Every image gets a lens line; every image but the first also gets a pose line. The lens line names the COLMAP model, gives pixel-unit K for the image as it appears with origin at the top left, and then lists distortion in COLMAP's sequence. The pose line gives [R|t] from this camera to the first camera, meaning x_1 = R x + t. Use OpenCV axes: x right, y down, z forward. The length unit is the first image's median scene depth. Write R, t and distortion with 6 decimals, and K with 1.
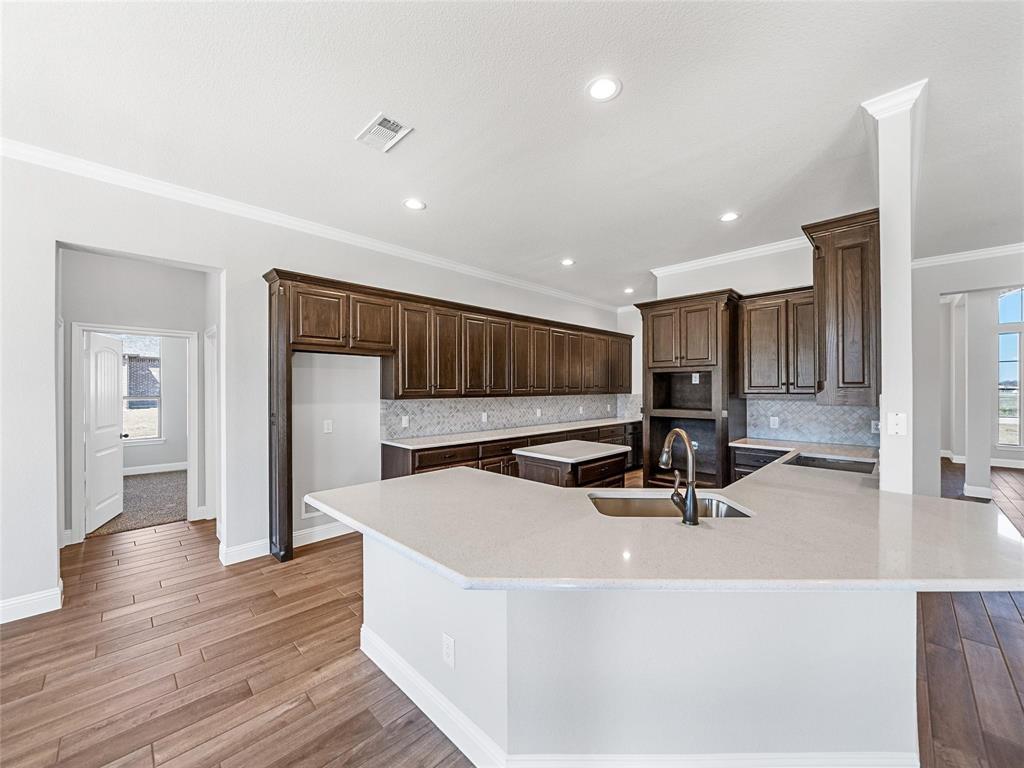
lens RADIAL K [[398.6, 0, 512.0], [0, 398.6, 384.0], [0, 0, 1]] dist [-0.001594, -0.000138]
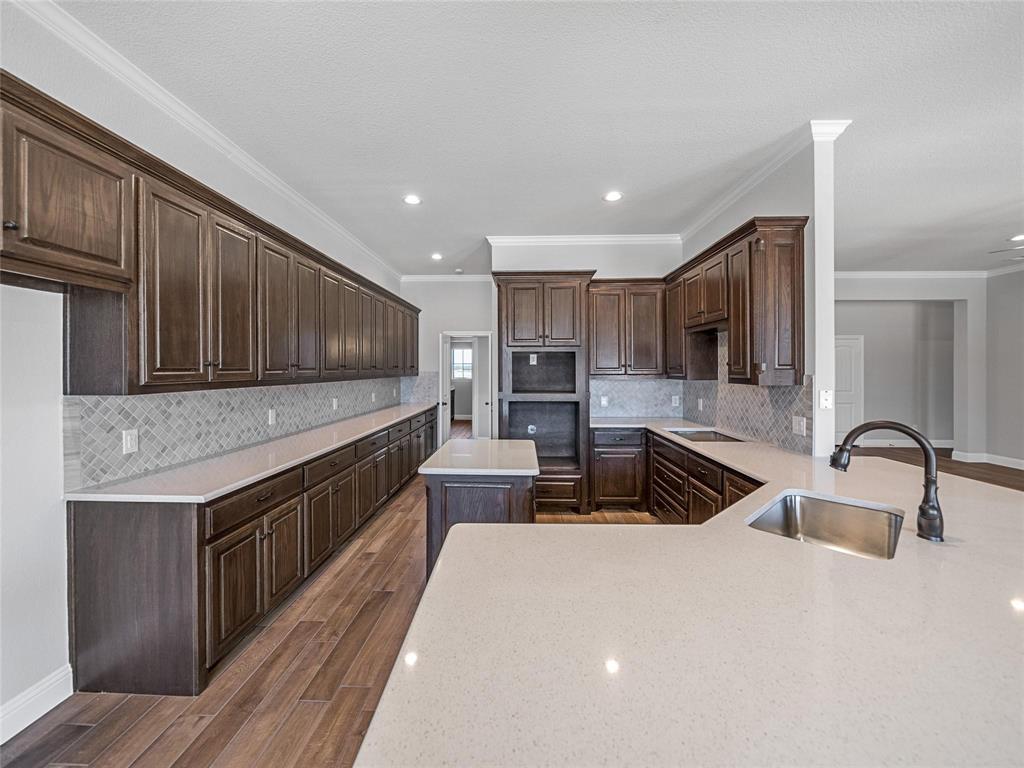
lens RADIAL K [[400.0, 0, 508.8], [0, 400.0, 369.2], [0, 0, 1]] dist [-0.008667, -0.000075]
pose [[0.731805, 0.001767, 0.681512, -0.275882], [-0.008407, 0.999944, 0.006435, 0.004347], [-0.681462, -0.010439, 0.731779, 0.389071]]
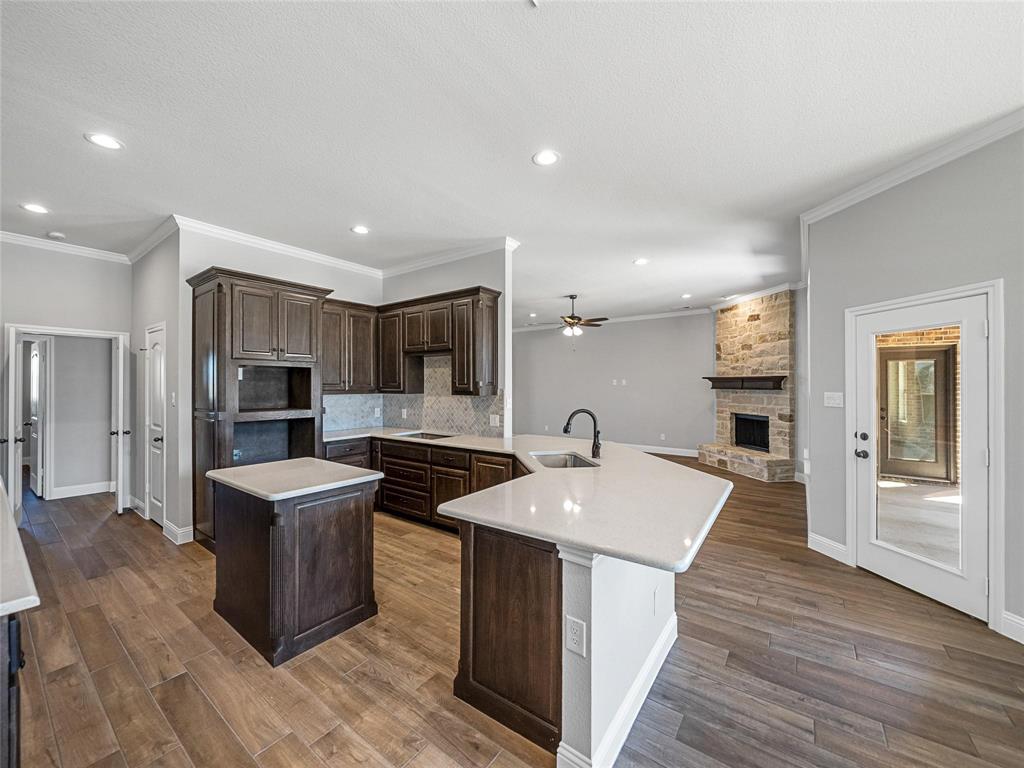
lens RADIAL K [[395.4, 0, 512.0], [0, 395.4, 384.0], [0, 0, 1]] dist [-0.013630, 0.000247]
pose [[-0.156931, 0.005290, 0.987595, -0.510095], [-0.010953, 0.999915, -0.007097, 0.008138], [-0.987549, -0.011931, -0.156860, 0.652393]]
